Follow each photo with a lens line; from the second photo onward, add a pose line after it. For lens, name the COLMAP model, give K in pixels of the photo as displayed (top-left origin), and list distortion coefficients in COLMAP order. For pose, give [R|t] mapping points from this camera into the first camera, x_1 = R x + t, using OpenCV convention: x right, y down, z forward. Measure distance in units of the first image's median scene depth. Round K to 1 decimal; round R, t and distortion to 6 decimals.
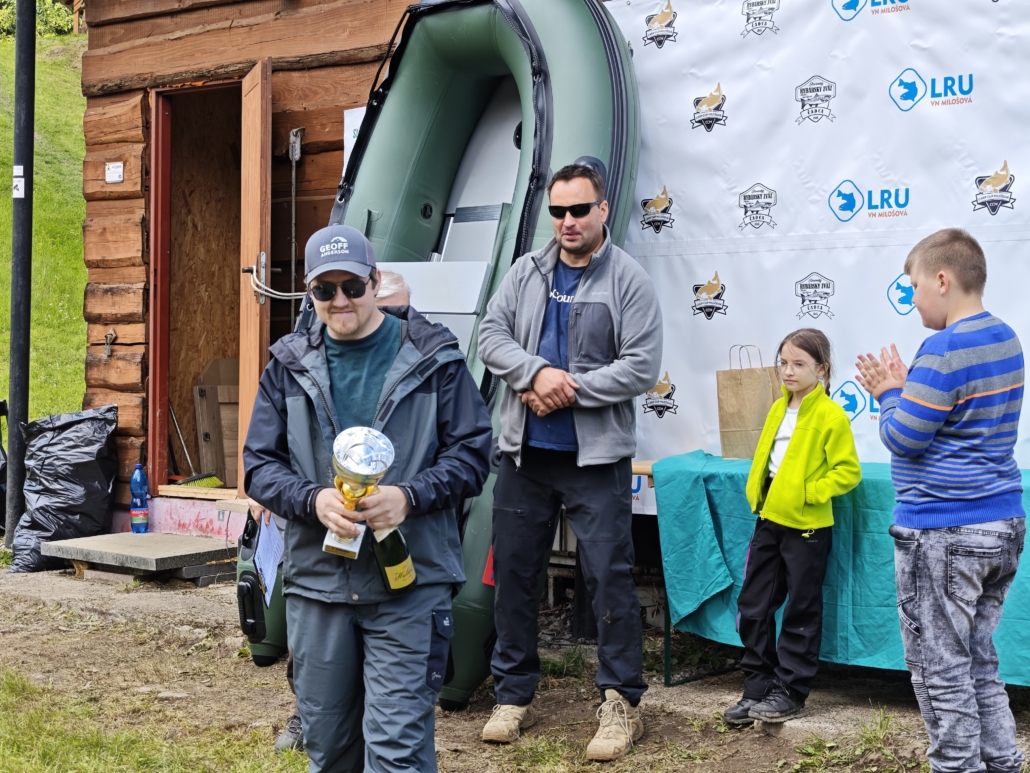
lens RADIAL K [[1974.4, 0, 508.0], [0, 1974.4, 414.3], [0, 0, 1]] dist [0.081102, 0.000000]
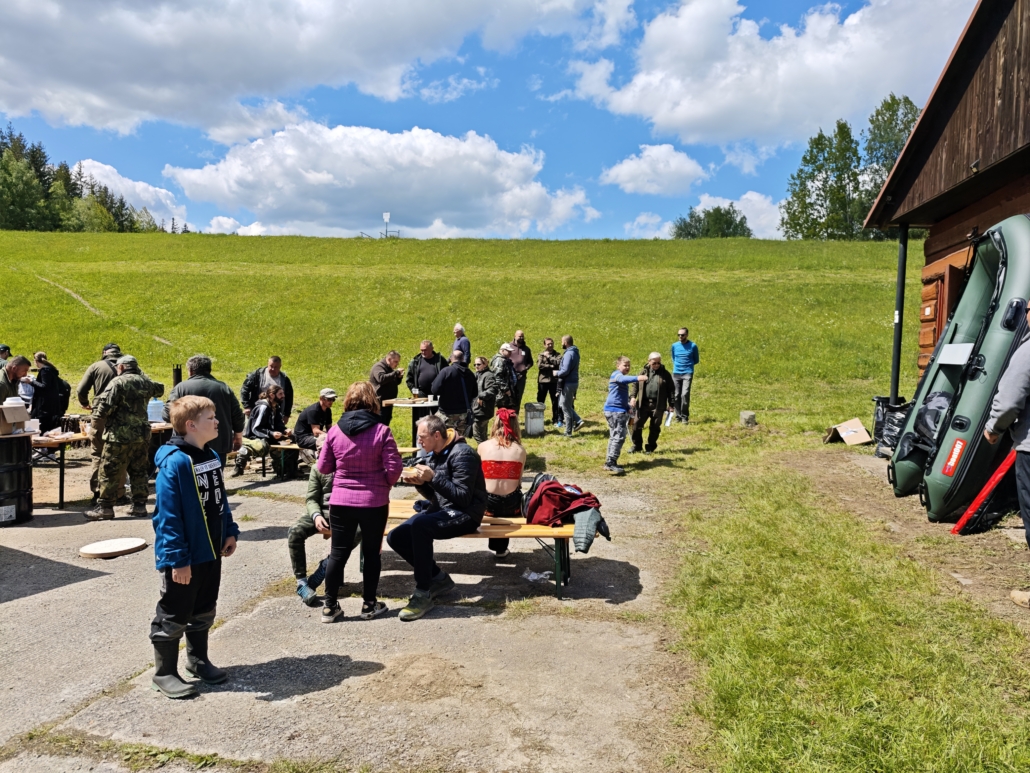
lens RADIAL K [[689.8, 0, 521.0], [0, 689.8, 388.0], [0, 0, 1]] dist [0.005327, -0.015882]
pose [[0.532637, 0.041106, -0.845345, 0.405090], [-0.057831, 0.998253, 0.012102, -0.000797], [0.844365, 0.042441, 0.534084, 0.082159]]
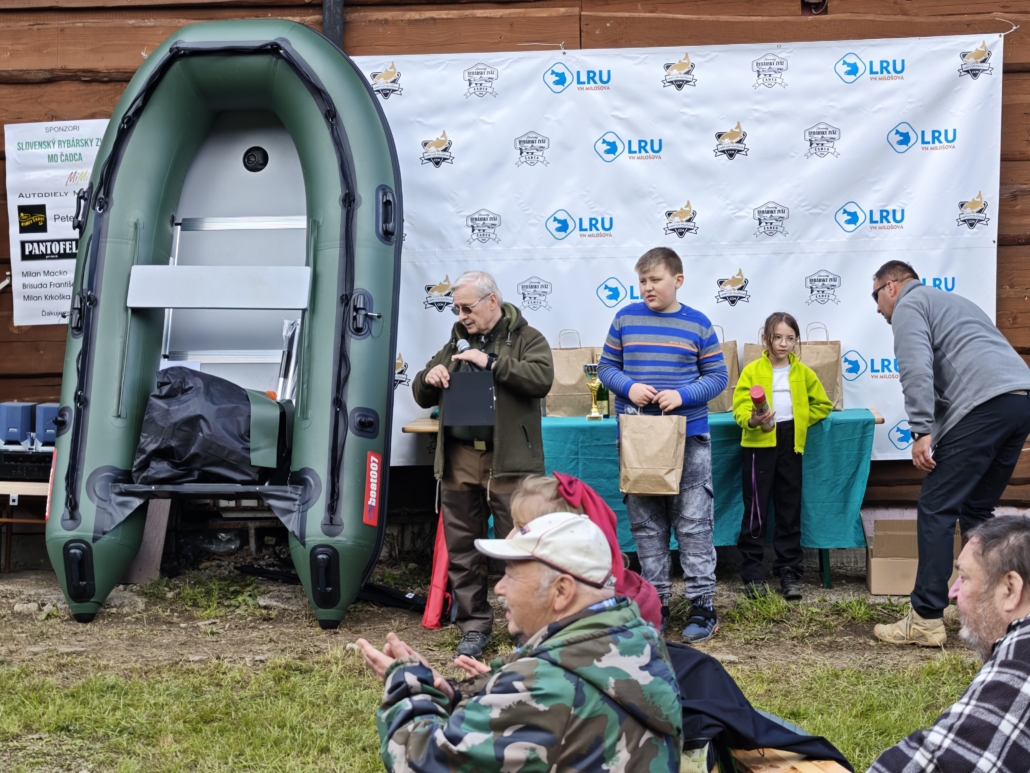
lens RADIAL K [[1974.4, 0, 516.1], [0, 1974.4, 387.7], [0, 0, 1]] dist [0.081102, 0.000000]
pose [[0.782494, -0.034291, 0.621713, -0.669474], [0.038977, 0.999222, 0.006057, -0.004312], [-0.621437, 0.019493, 0.783222, -0.044538]]
